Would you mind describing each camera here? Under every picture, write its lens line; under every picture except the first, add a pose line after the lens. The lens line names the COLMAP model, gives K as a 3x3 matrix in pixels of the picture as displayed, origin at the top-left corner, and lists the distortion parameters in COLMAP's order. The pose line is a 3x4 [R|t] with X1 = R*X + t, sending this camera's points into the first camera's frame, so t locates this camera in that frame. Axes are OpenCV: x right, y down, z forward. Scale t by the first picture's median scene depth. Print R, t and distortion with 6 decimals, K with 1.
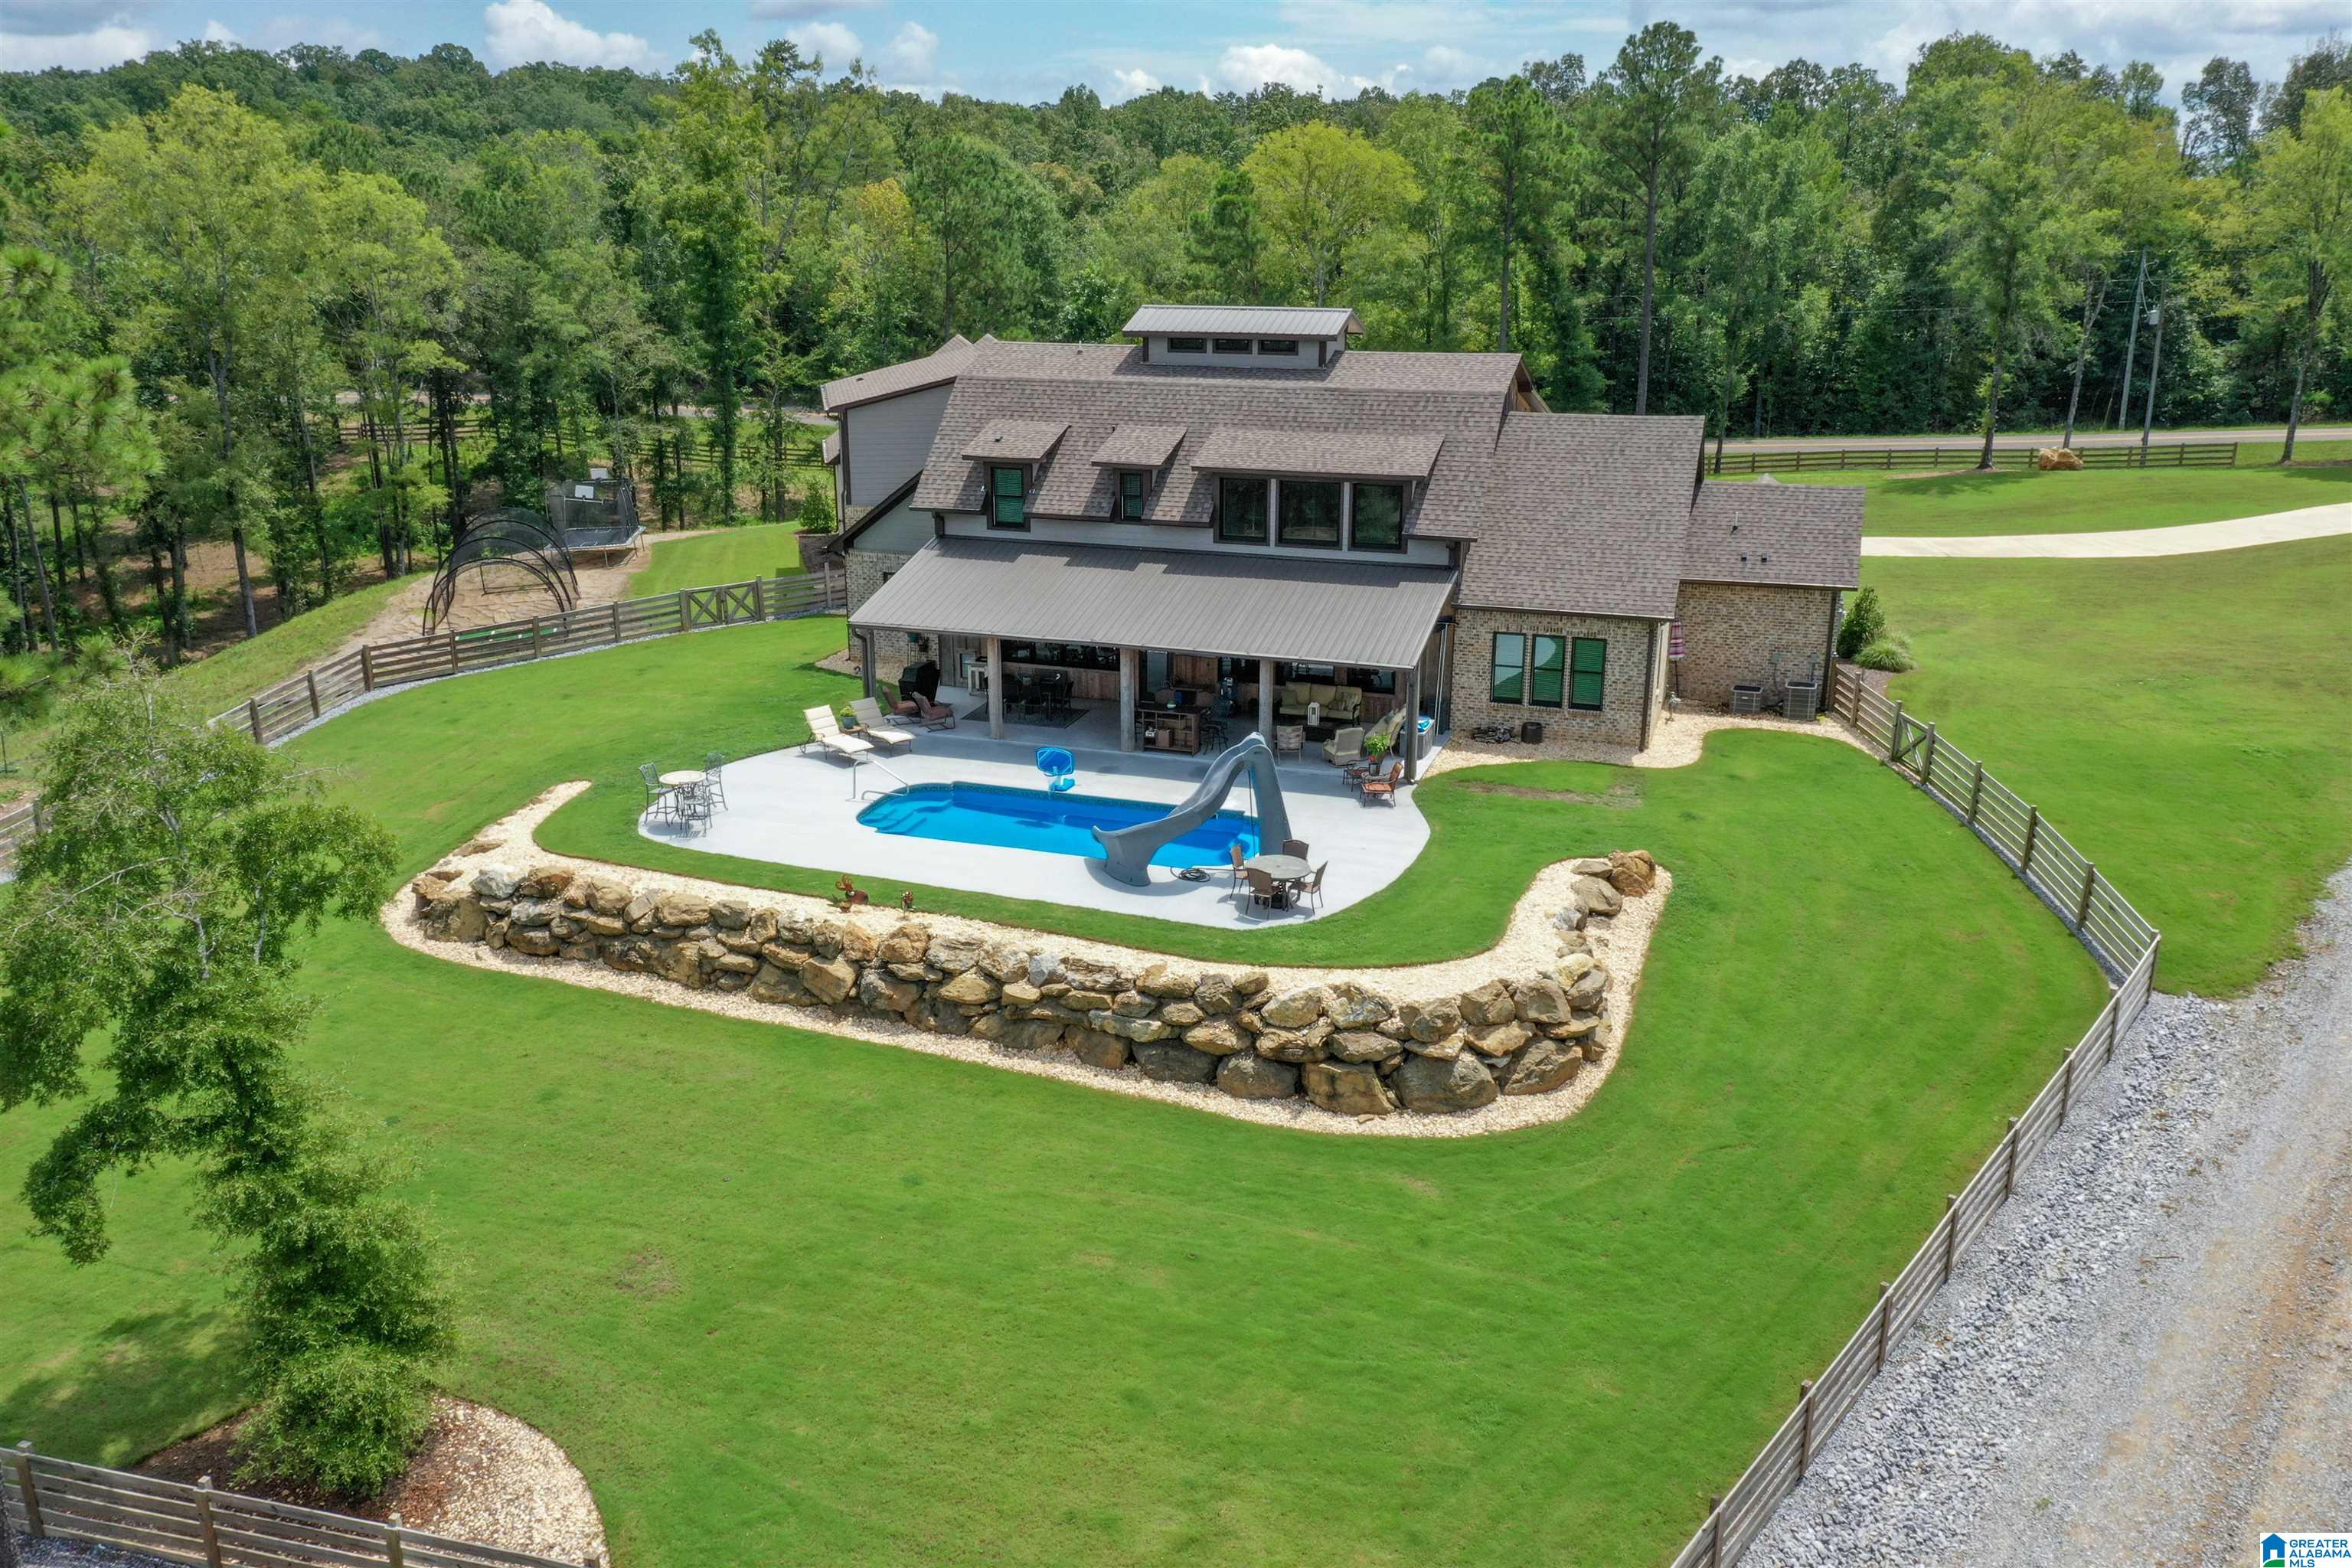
lens RADIAL K [[1880.5, 0, 1170.3], [0, 1880.5, 794.6], [0, 0, 1]] dist [0.012709, -0.003454]
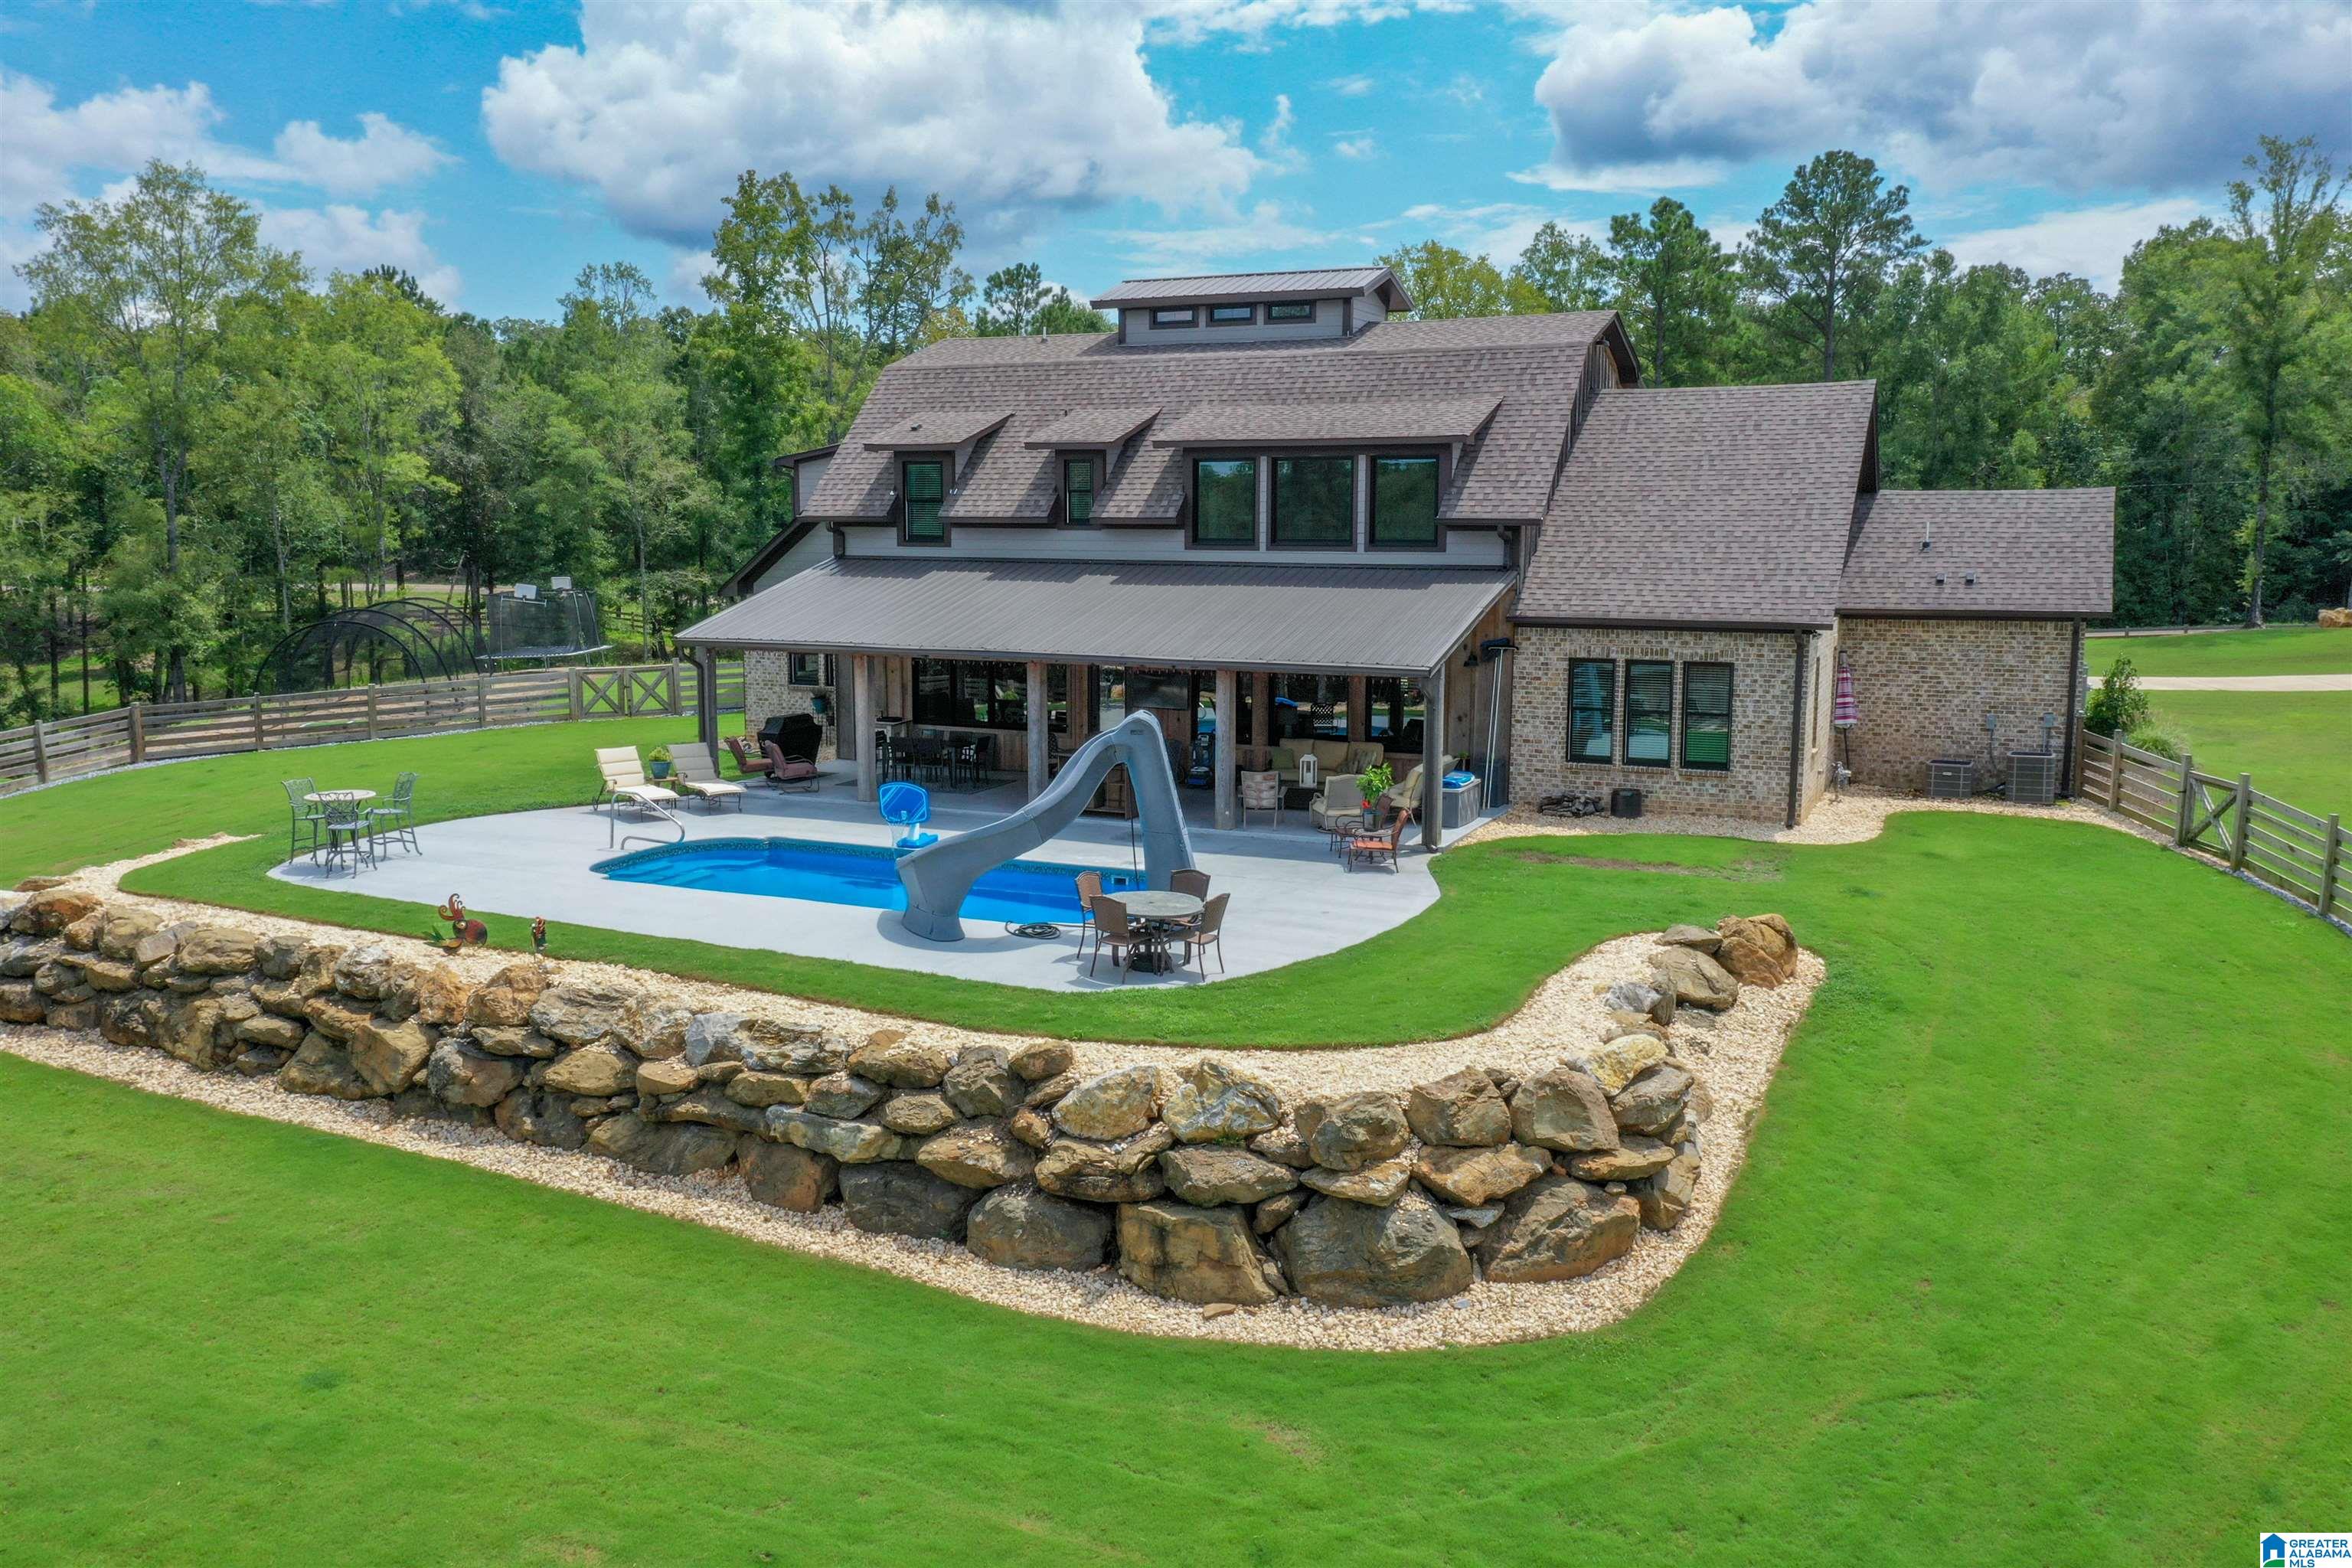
lens RADIAL K [[1895.8, 0, 1171.9], [0, 1895.8, 789.5], [0, 0, 1]] dist [0.008492, -0.002117]
pose [[0.994871, 0.016663, -0.099771, 0.125617], [-0.032037, 0.987467, -0.154537, 0.097202], [0.095945, 0.156941, 0.982936, 0.395849]]
